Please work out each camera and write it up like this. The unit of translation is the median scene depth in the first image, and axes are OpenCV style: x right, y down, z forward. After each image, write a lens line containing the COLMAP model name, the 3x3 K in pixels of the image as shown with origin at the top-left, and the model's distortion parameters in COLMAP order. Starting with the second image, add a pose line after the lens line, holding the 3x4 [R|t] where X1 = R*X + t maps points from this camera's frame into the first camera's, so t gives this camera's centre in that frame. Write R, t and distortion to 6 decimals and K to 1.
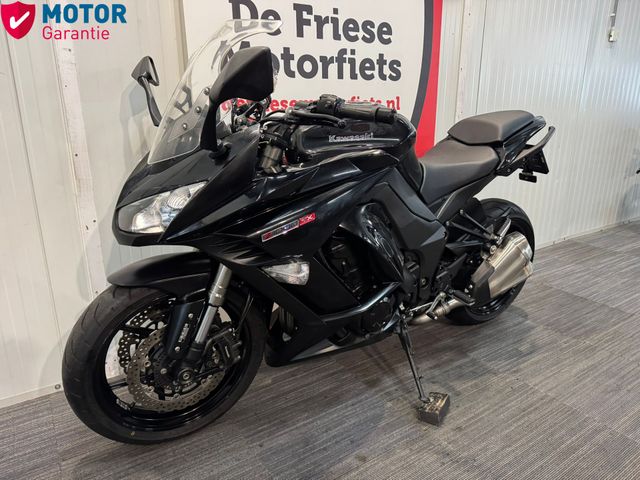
lens RADIAL K [[448.6, 0, 317.5], [0, 448.6, 244.9], [0, 0, 1]] dist [0.054416, -0.088320]
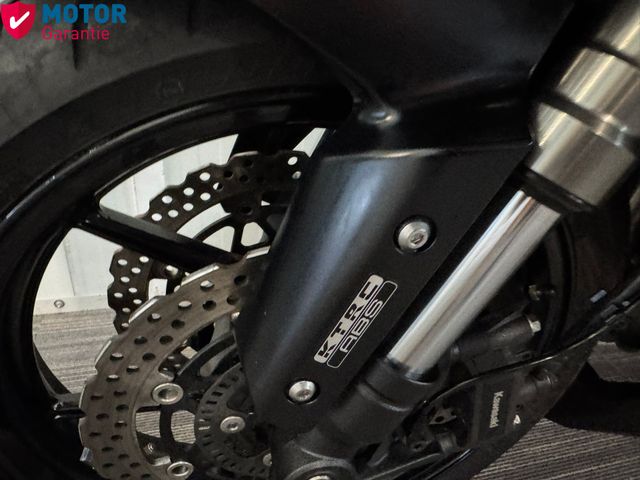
lens RADIAL K [[448.0, 0, 320.0], [0, 448.0, 240.0], [0, 0, 1]] dist [0.001322, 0.000343]
pose [[0.953739, 0.203040, -0.221711, -0.250057], [-0.157591, 0.965683, 0.206448, 0.119452], [0.256020, -0.161958, 0.953007, 0.760166]]
